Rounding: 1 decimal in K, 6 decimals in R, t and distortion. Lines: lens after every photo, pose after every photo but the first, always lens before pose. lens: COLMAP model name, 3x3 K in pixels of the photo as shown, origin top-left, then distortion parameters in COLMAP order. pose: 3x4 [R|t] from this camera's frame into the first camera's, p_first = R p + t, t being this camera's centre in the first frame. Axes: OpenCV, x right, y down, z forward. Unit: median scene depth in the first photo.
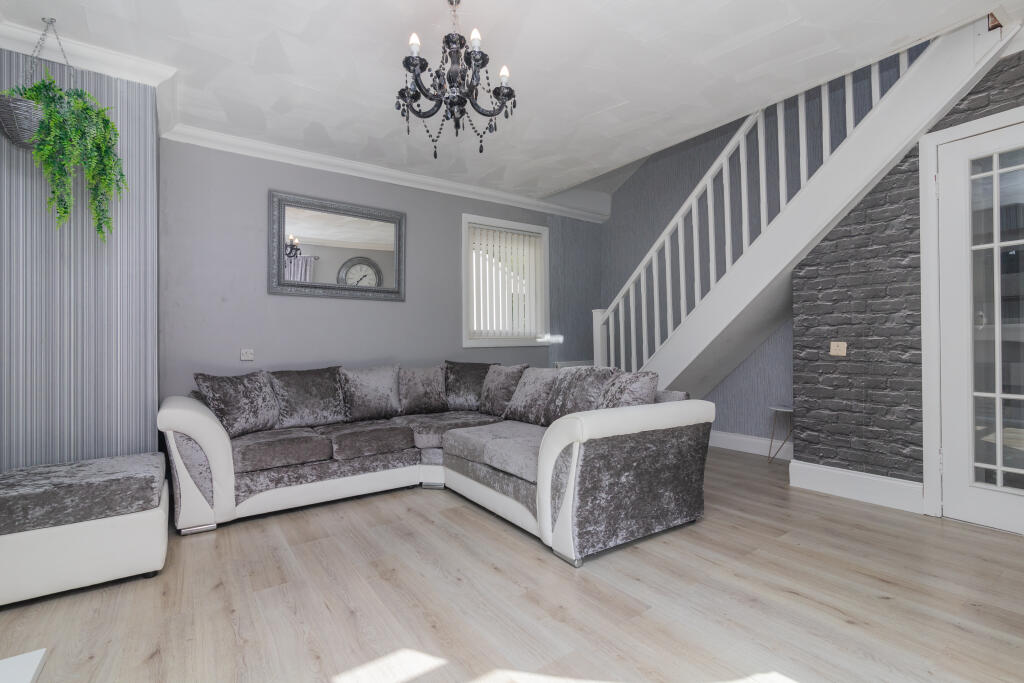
lens RADIAL K [[463.0, 0, 513.2], [0, 463.0, 342.8], [0, 0, 1]] dist [-0.001262, -0.000144]
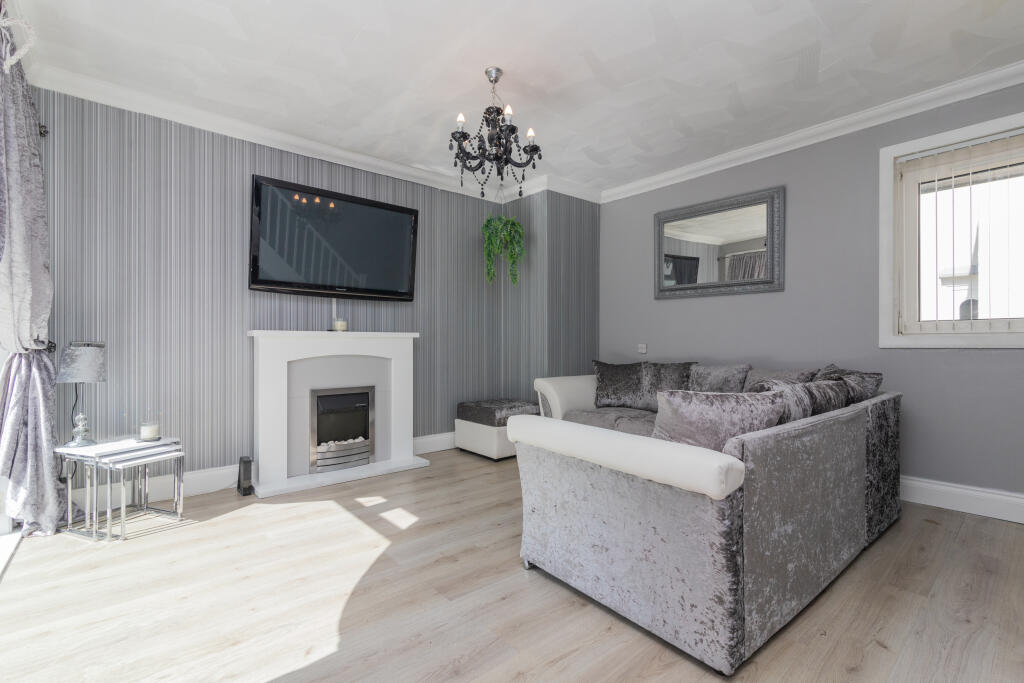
lens RADIAL K [[463.0, 0, 513.2], [0, 463.0, 342.8], [0, 0, 1]] dist [-0.001262, -0.000144]
pose [[0.100227, 0.009340, -0.994921, 1.084496], [-0.005190, 0.999947, 0.008864, -0.001260], [0.994951, 0.004276, 0.100271, 0.853673]]
